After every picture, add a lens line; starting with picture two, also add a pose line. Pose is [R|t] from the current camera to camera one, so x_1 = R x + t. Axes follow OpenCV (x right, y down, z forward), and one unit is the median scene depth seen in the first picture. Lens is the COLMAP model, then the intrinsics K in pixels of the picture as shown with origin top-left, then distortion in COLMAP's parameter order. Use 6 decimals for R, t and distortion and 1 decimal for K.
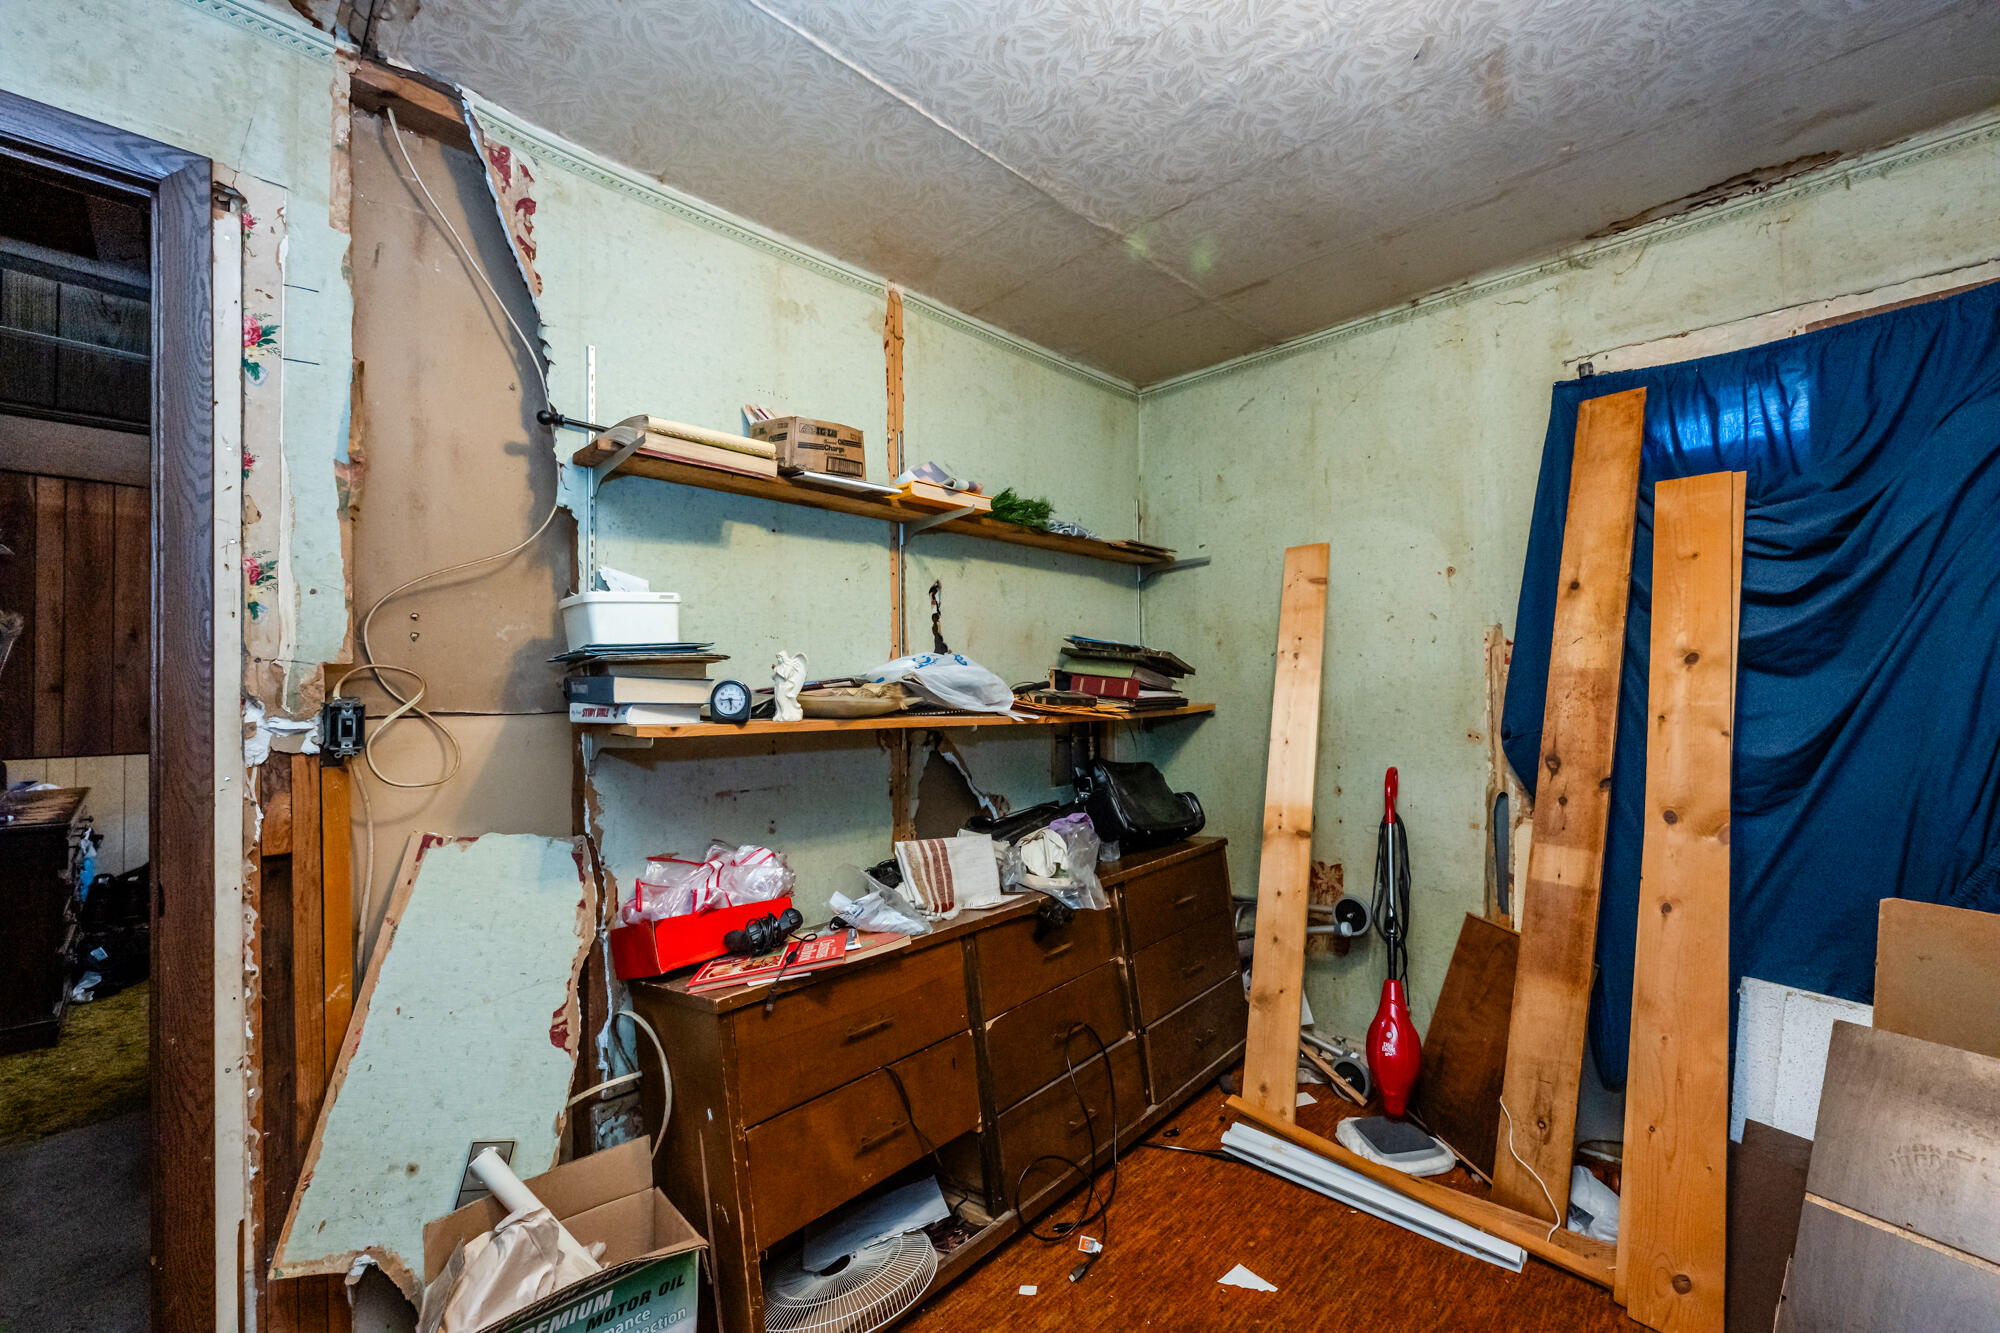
lens RADIAL K [[786.6, 0, 998.7], [0, 786.6, 674.5], [0, 0, 1]] dist [-0.000695, 0.000054]
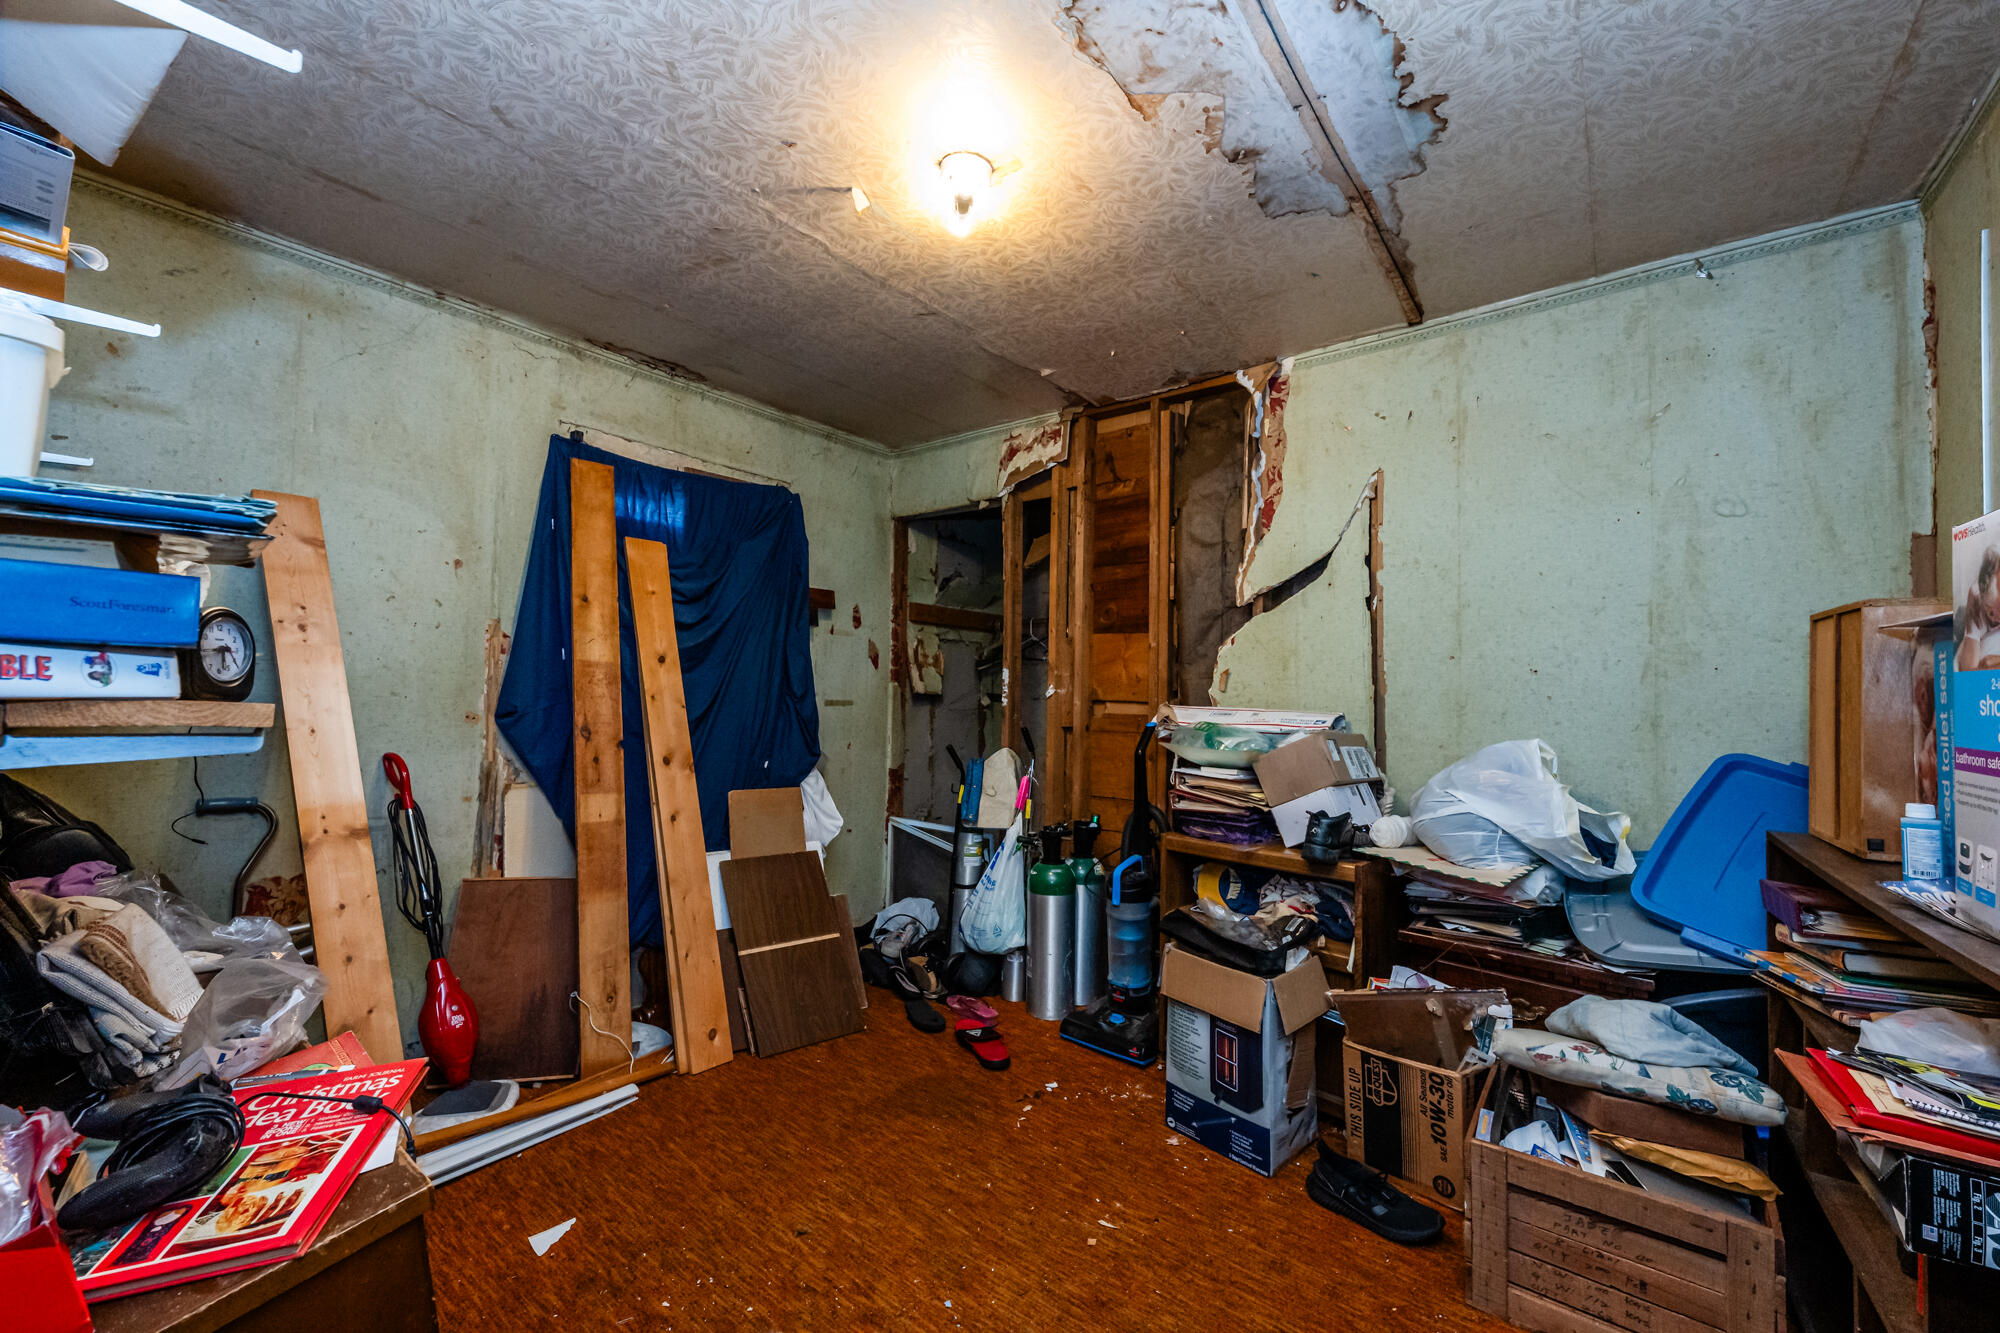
lens RADIAL K [[773.1, 0, 1000.0], [0, 773.1, 666.5], [0, 0, 1]] dist [-0.000069, 0.000022]
pose [[-0.104288, 0.040780, 0.993711, -0.635500], [-0.035370, 0.998375, -0.044684, 0.034157], [-0.993918, -0.039807, -0.102676, 0.436688]]
